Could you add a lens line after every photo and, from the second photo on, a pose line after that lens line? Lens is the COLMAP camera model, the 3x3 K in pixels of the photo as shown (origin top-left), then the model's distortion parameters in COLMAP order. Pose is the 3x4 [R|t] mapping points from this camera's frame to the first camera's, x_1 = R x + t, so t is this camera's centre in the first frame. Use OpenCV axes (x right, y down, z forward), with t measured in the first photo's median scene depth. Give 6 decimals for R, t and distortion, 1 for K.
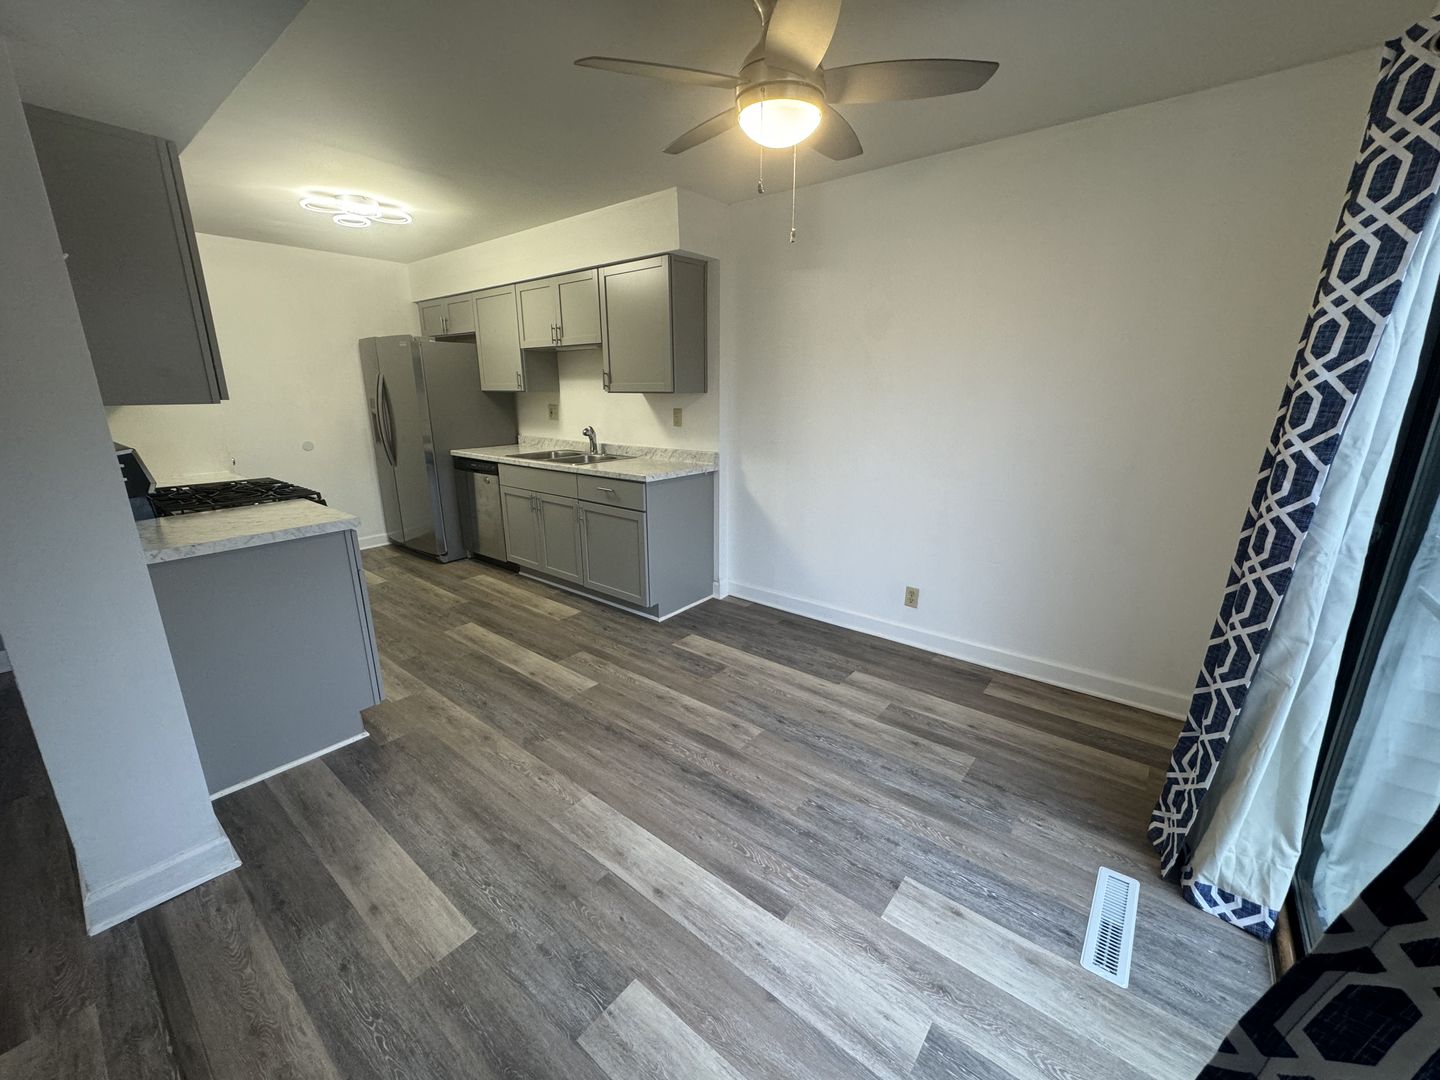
lens RADIAL K [[574.5, 0, 722.7], [0, 574.5, 540.8], [0, 0, 1]] dist [-0.004058, 0.000206]
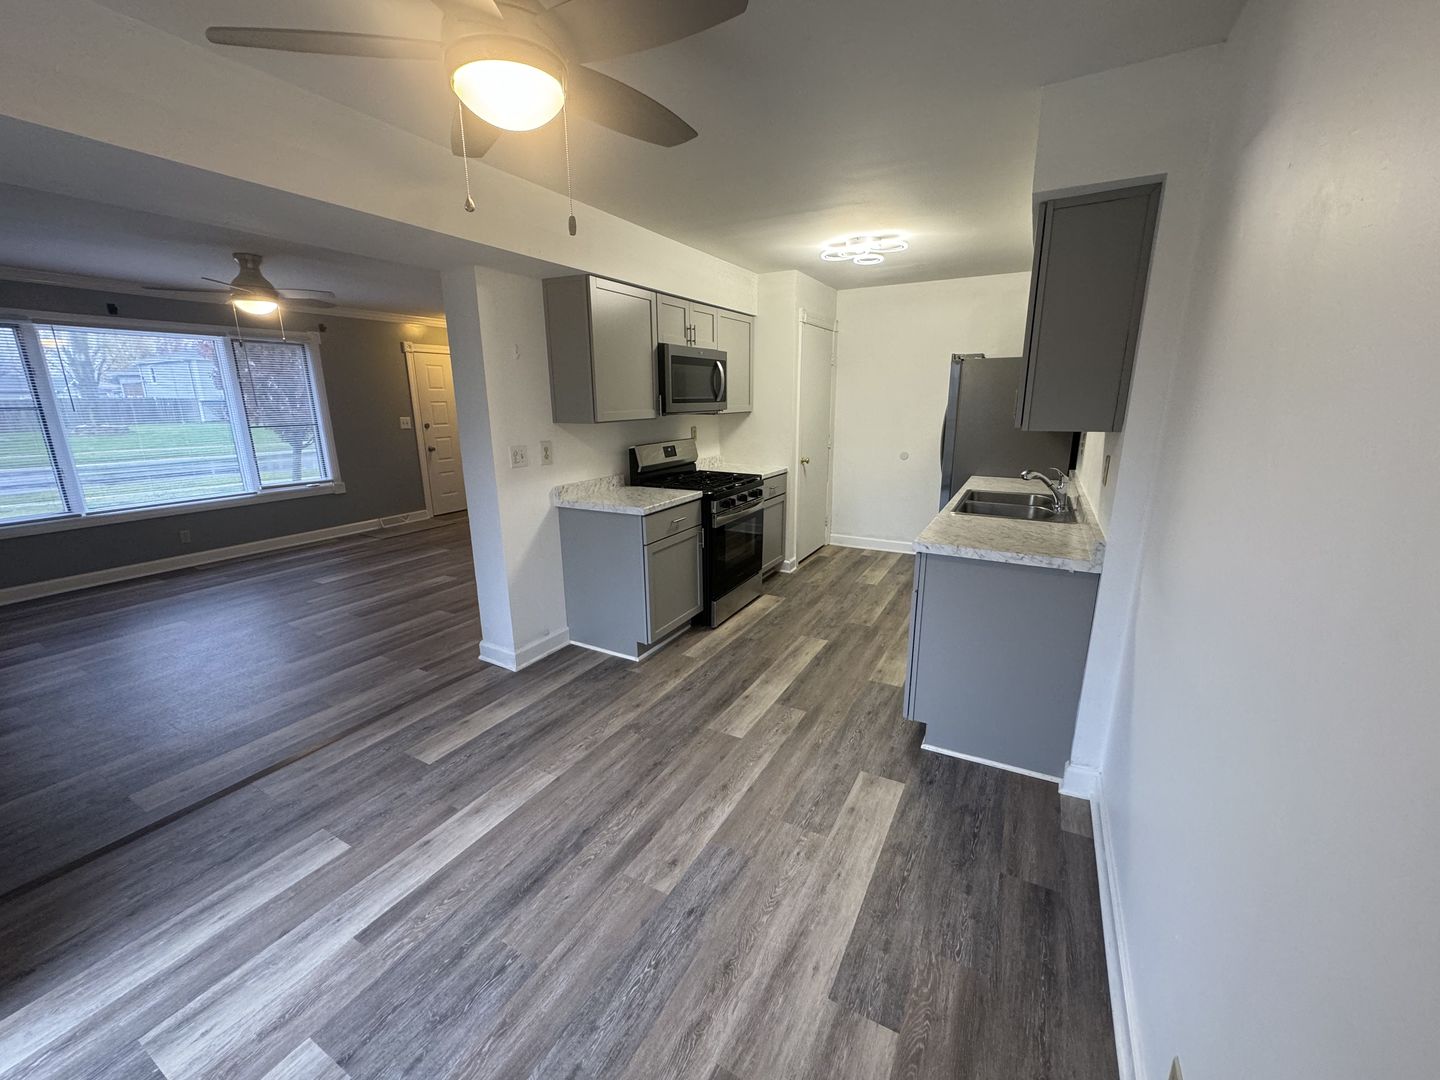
lens RADIAL K [[574.5, 0, 715.6], [0, 574.5, 537.3], [0, 0, 1]] dist [-0.004058, 0.000206]
pose [[0.167550, 0.234612, -0.957541, 0.539583], [-0.248156, 0.950034, 0.189351, -0.204907], [0.954120, 0.205894, 0.217398, 0.645497]]
